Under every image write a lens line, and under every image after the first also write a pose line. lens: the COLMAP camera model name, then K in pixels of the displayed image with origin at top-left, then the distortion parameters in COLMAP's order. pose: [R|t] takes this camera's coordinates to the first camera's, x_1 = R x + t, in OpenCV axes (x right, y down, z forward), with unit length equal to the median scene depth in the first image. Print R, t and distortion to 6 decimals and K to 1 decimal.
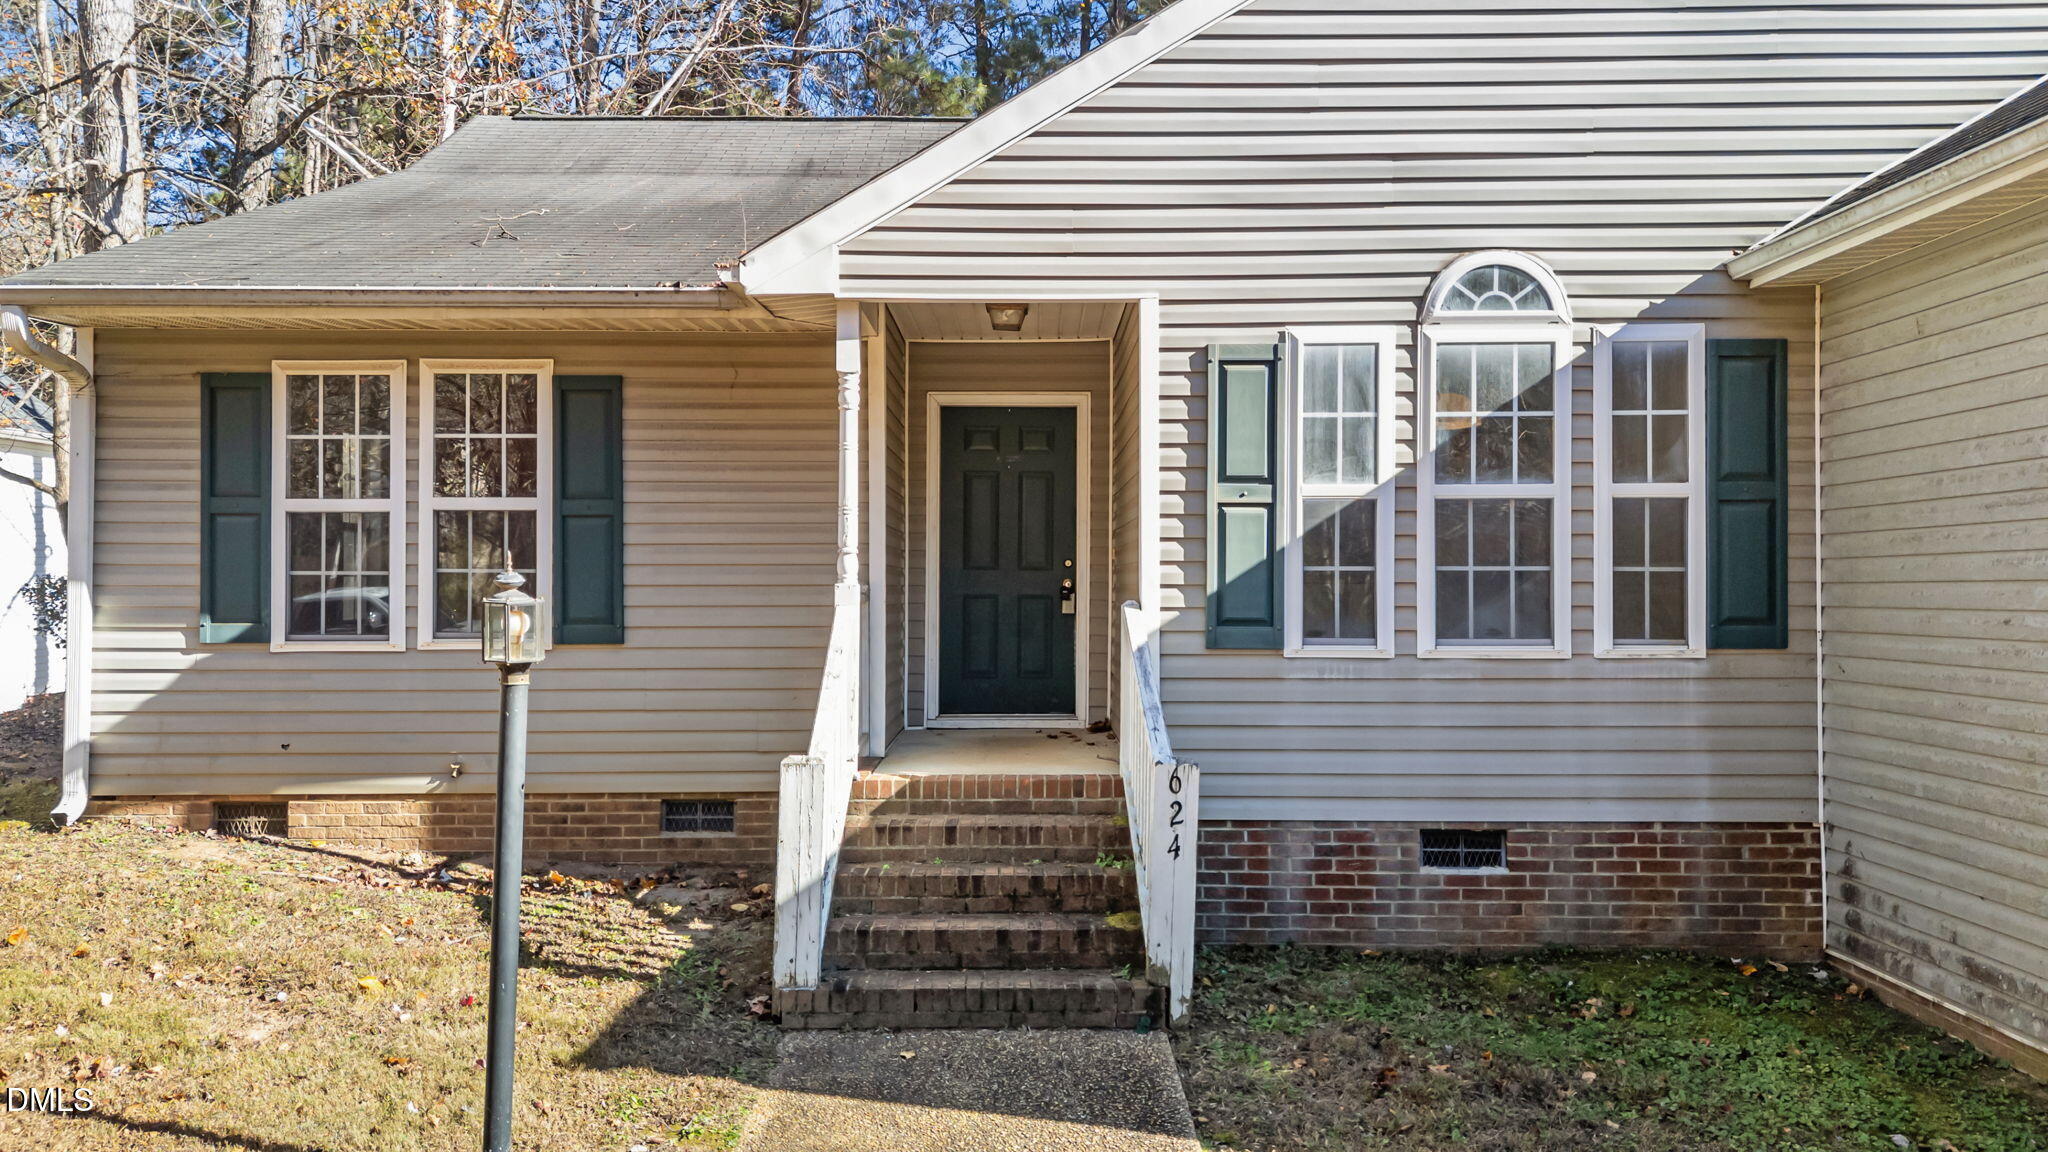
lens RADIAL K [[1488.1, 0, 1007.4], [0, 1488.1, 573.3], [0, 0, 1]] dist [0.080396, -0.077178]
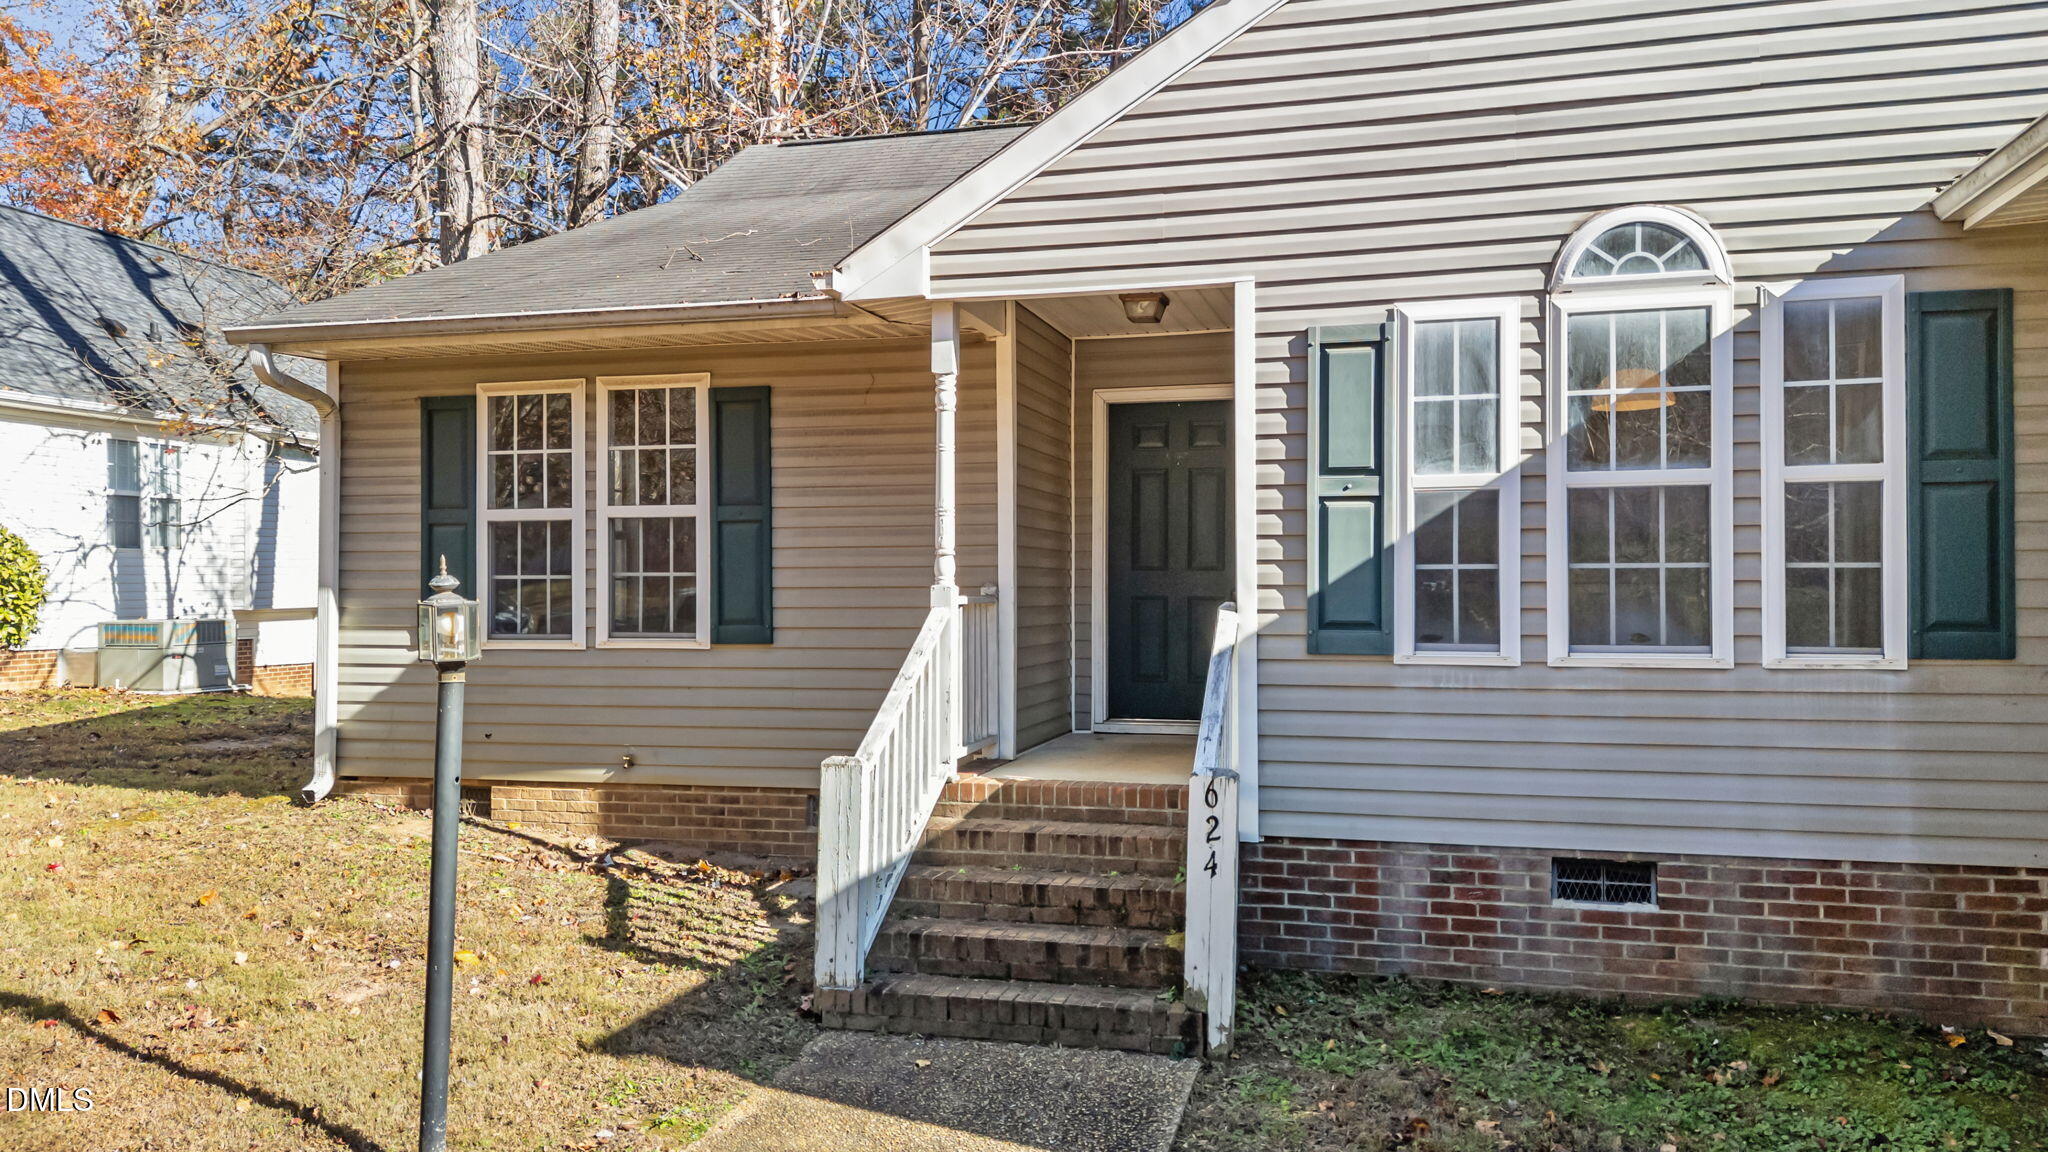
lens RADIAL K [[1488.1, 0, 1015.5], [0, 1488.1, 572.3], [0, 0, 1]] dist [0.080396, -0.077178]
pose [[0.967248, -0.005704, -0.253770, 0.193951], [0.005353, 0.999984, -0.002073, 0.000655], [0.253777, 0.000647, 0.967262, 0.049222]]
